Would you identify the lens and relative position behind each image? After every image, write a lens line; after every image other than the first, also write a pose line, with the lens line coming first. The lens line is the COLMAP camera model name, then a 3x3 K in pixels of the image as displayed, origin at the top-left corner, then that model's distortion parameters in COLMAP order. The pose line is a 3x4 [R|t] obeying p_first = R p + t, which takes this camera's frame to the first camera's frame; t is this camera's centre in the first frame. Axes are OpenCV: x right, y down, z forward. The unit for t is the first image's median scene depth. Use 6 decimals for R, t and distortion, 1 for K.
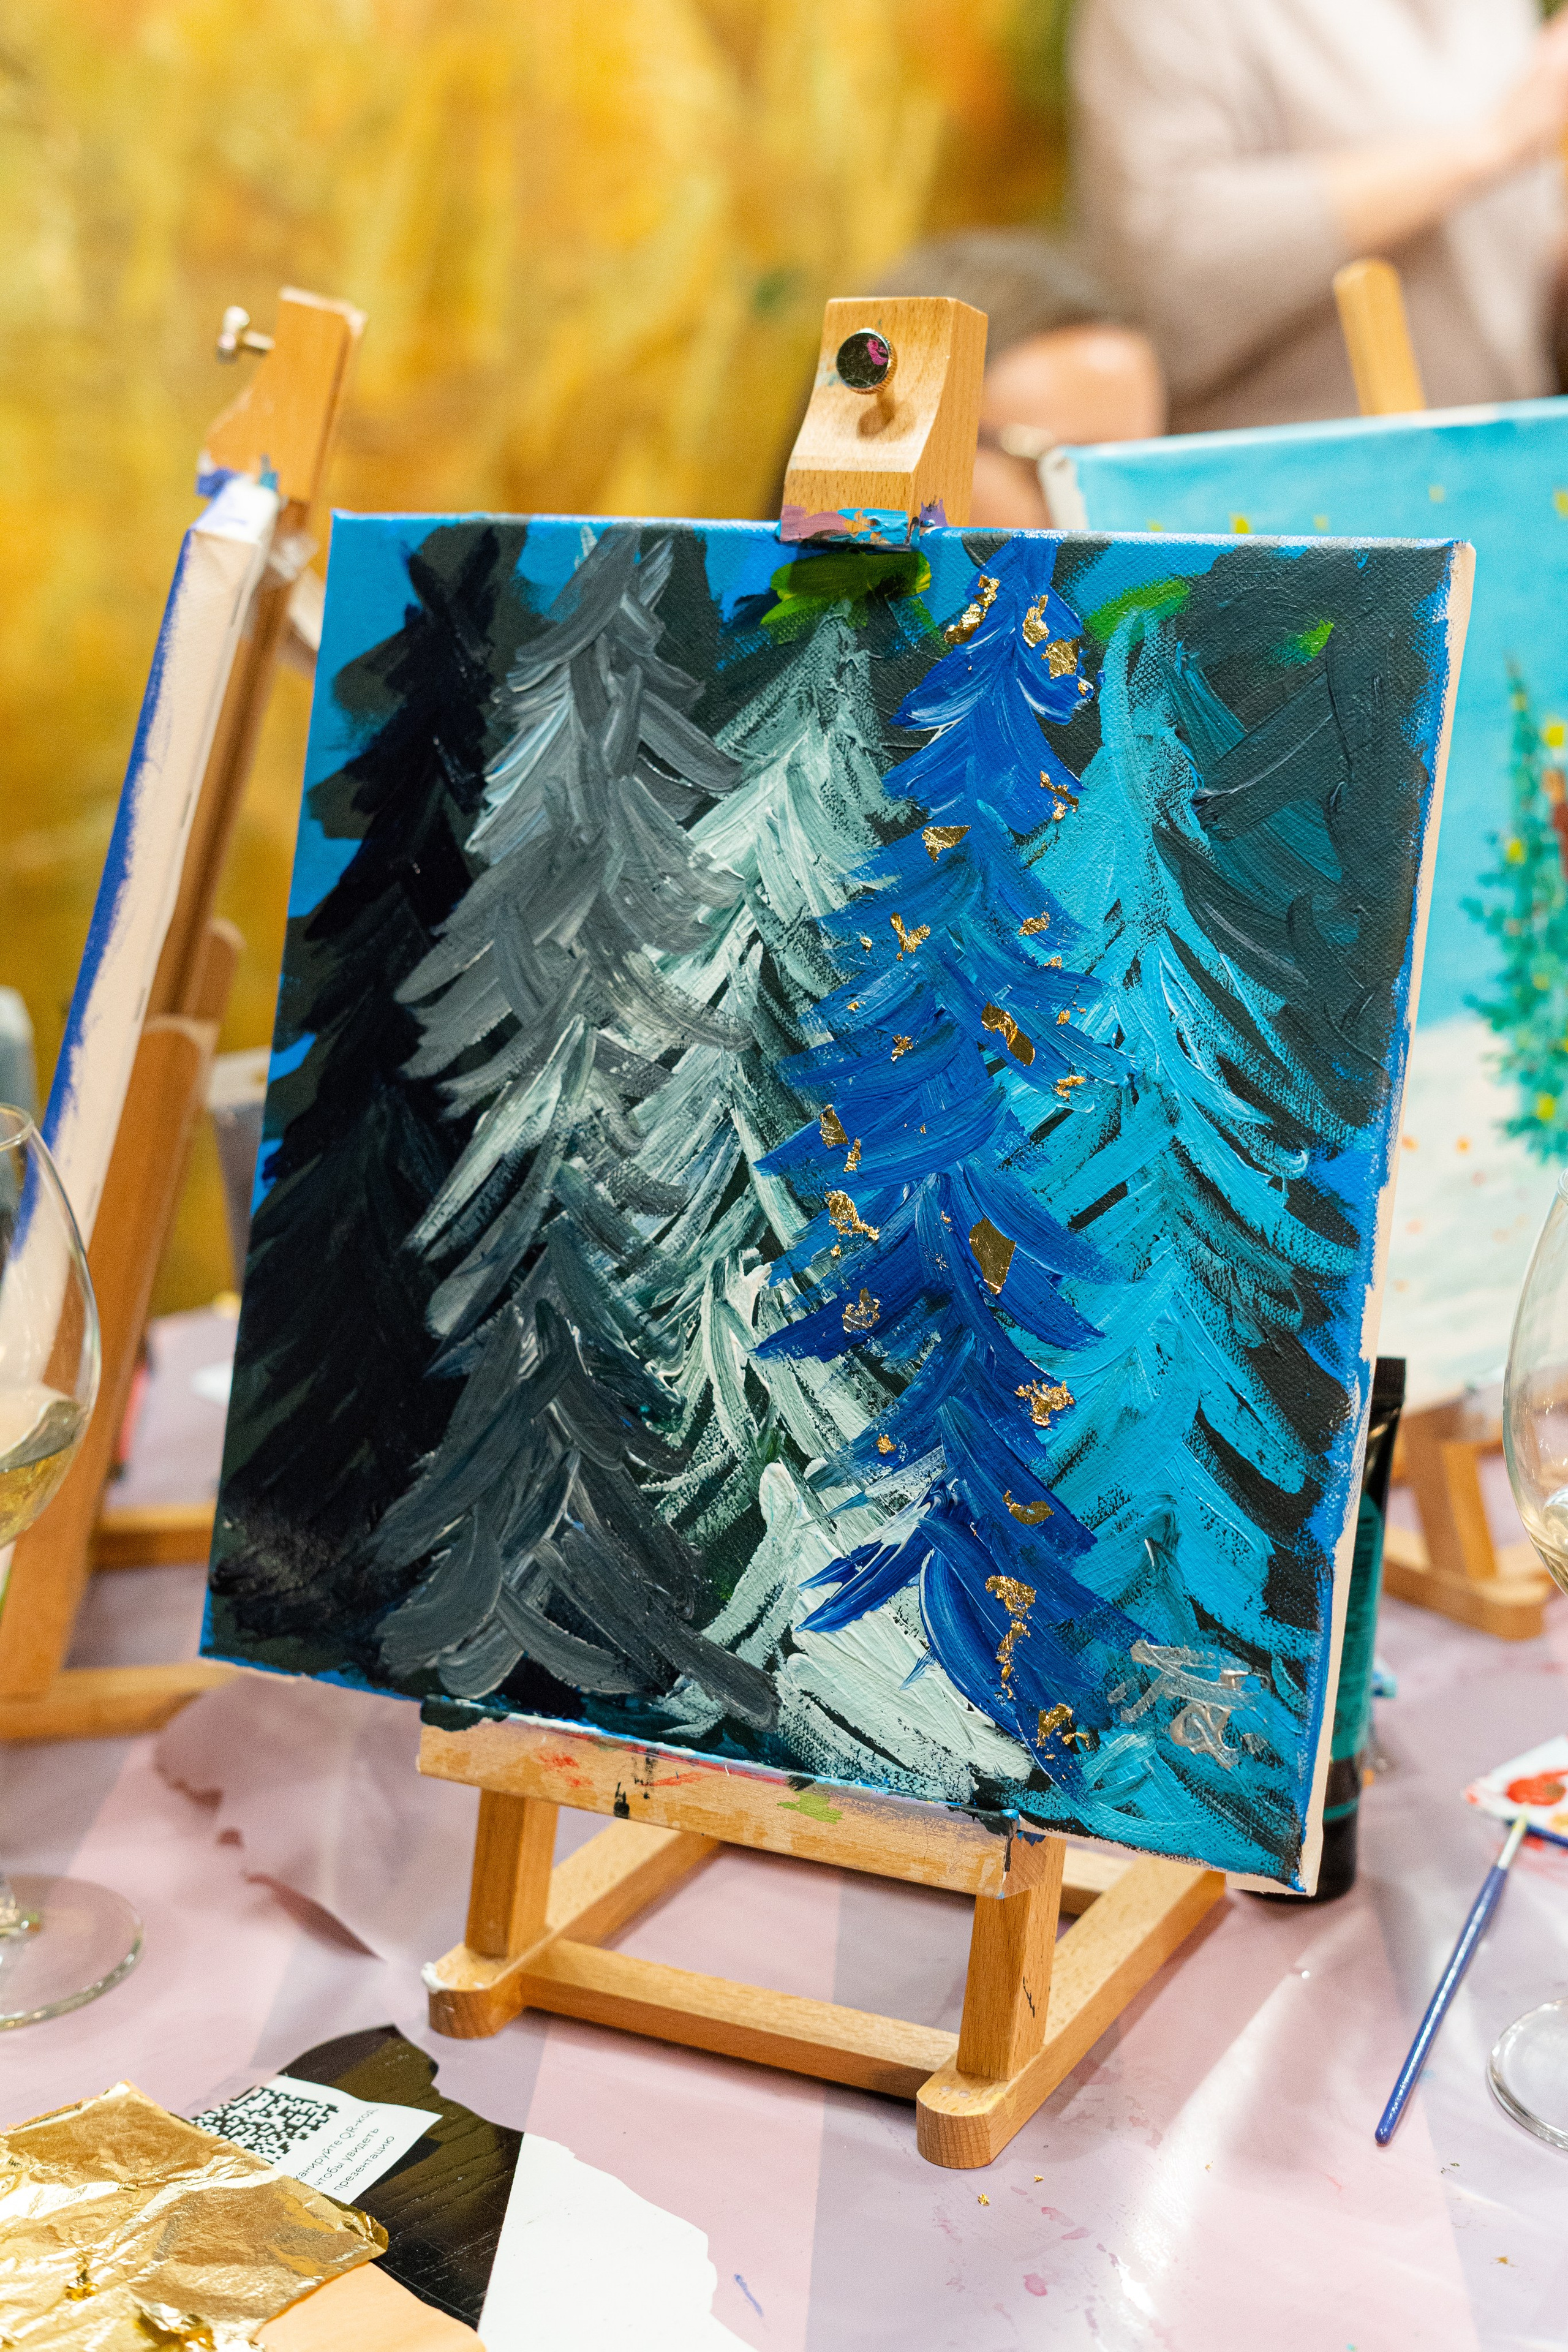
lens RADIAL K [[3455.7, 0, 804.3], [0, 3455.7, 1185.6], [0, 0, 1]] dist [0.001770, 0.000000]
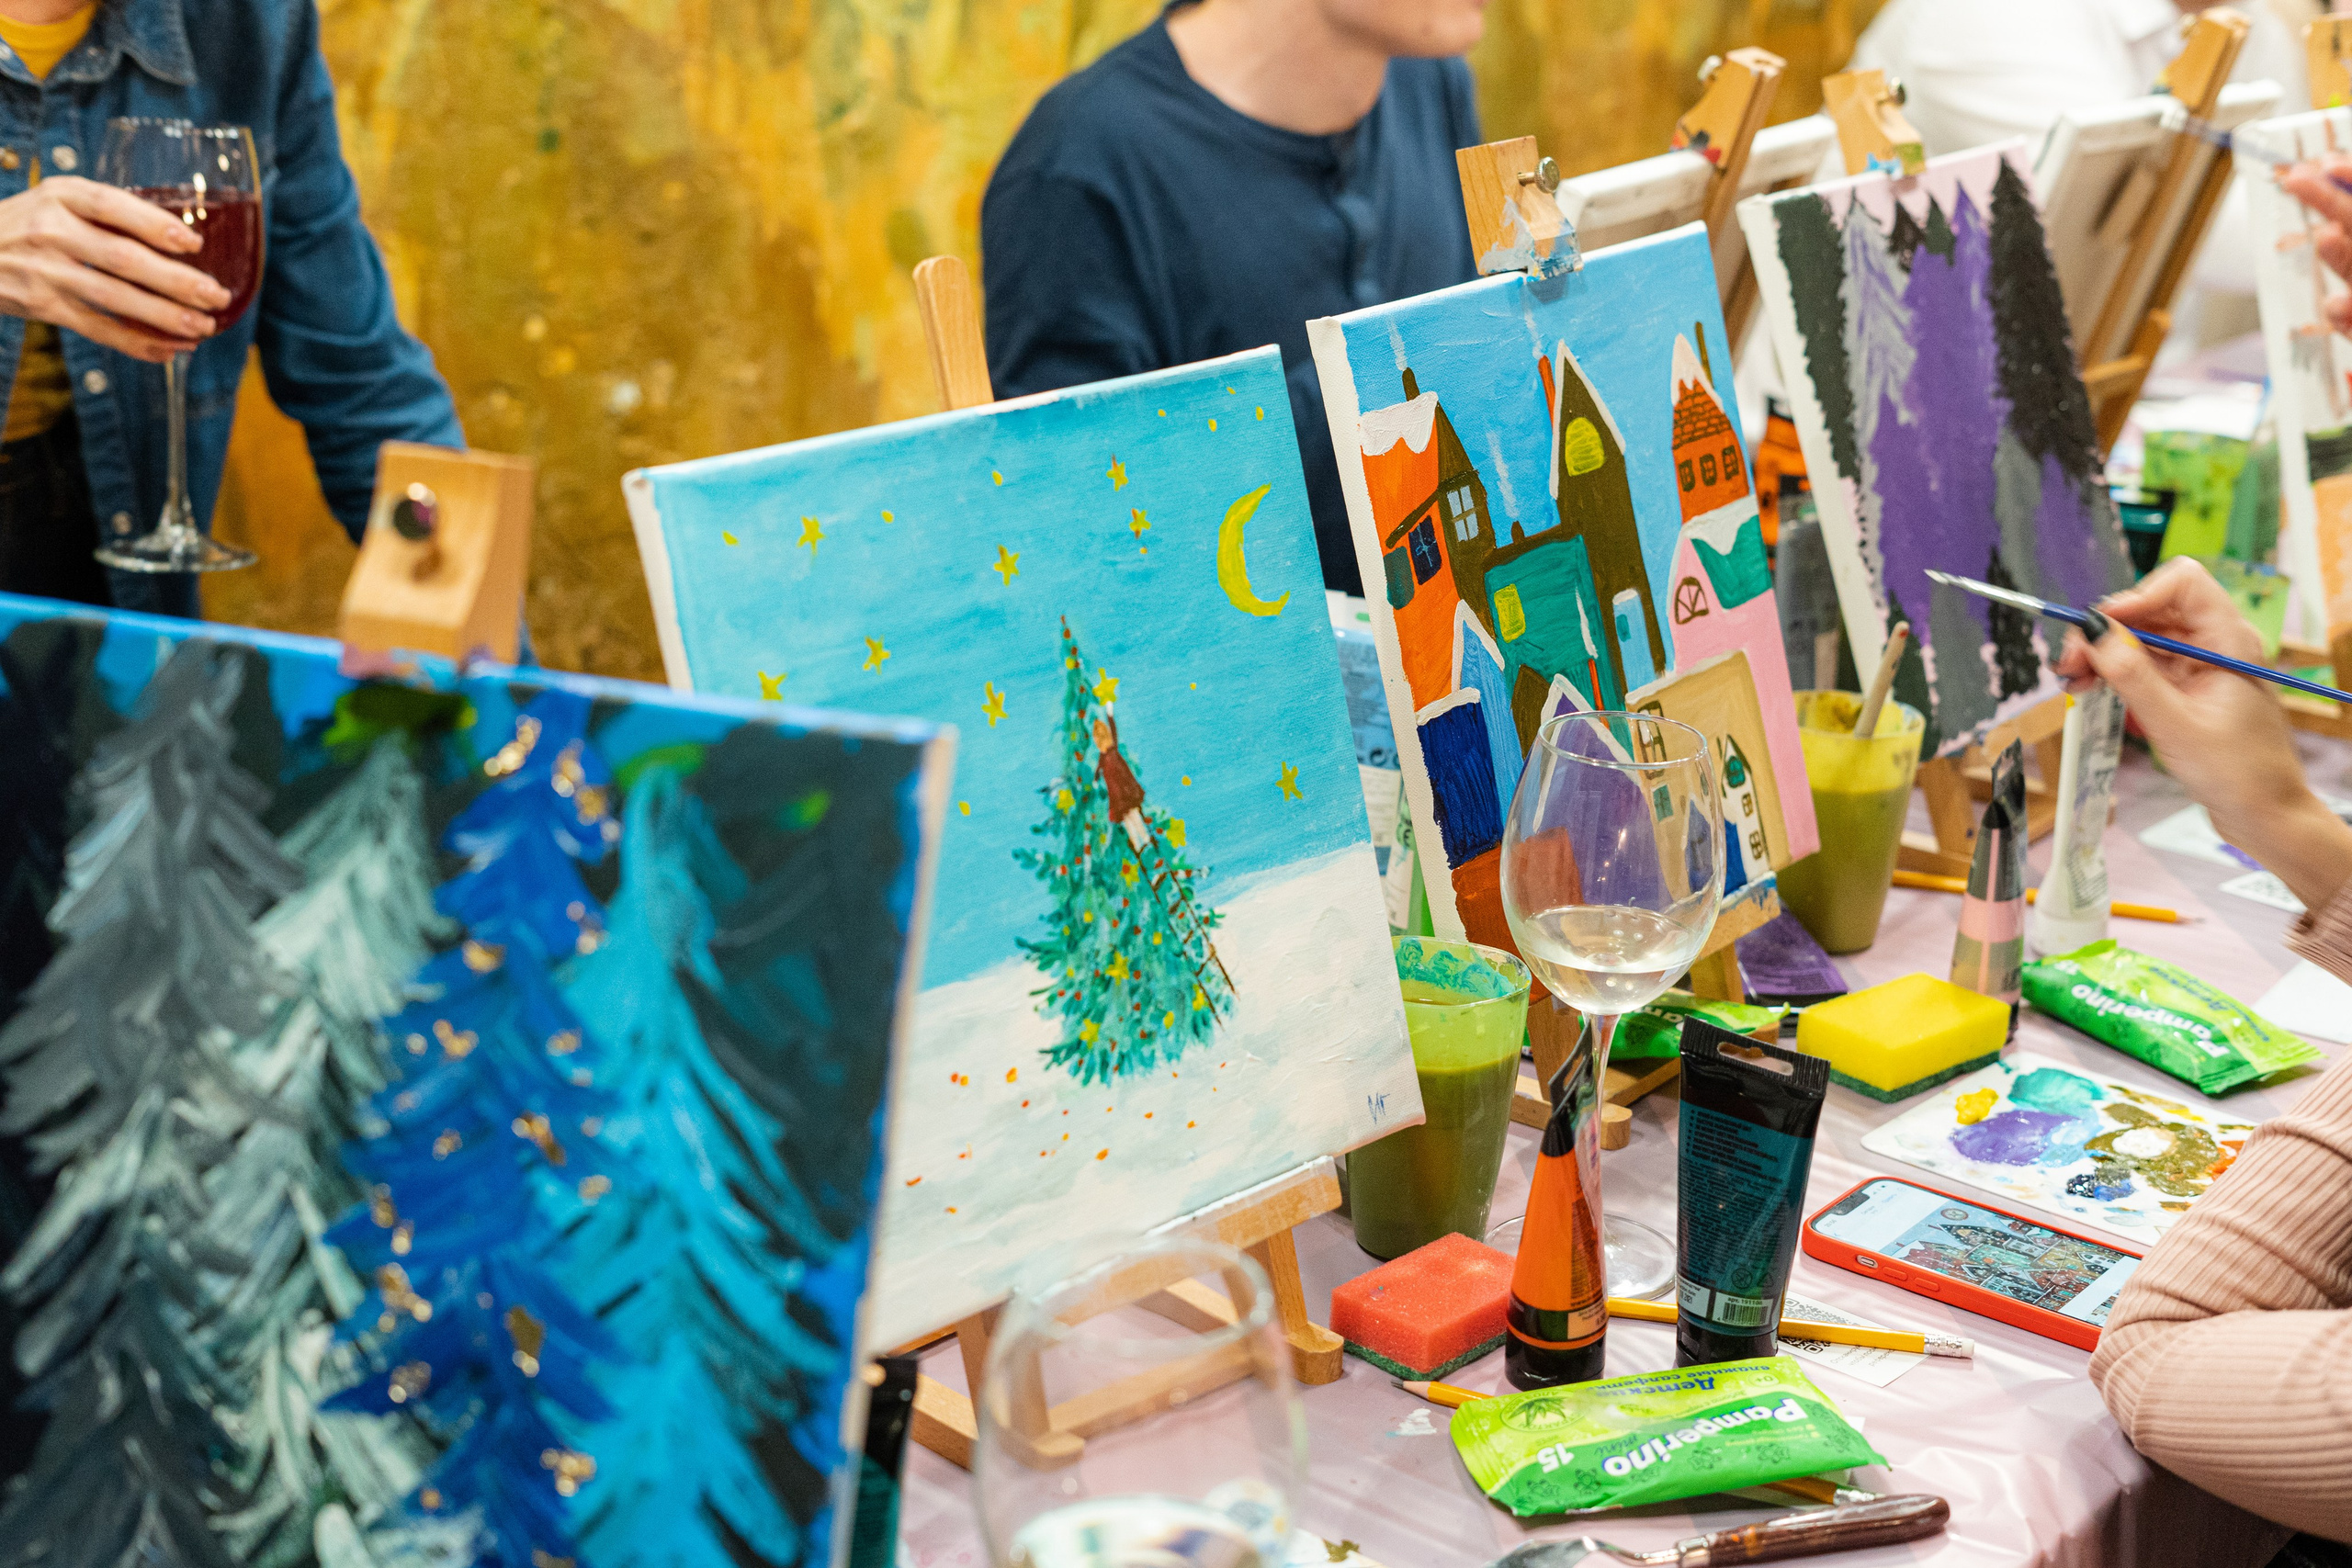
lens RADIAL K [[3455.3, 0, 1166.4], [0, 3455.3, 794.1], [0, 0, 1]] dist [0.001770, 0.000000]
pose [[0.985748, 0.002708, 0.168205, 0.067117], [-0.012583, 0.998257, 0.057668, -0.213584], [-0.167755, -0.058962, 0.984064, -0.124552]]
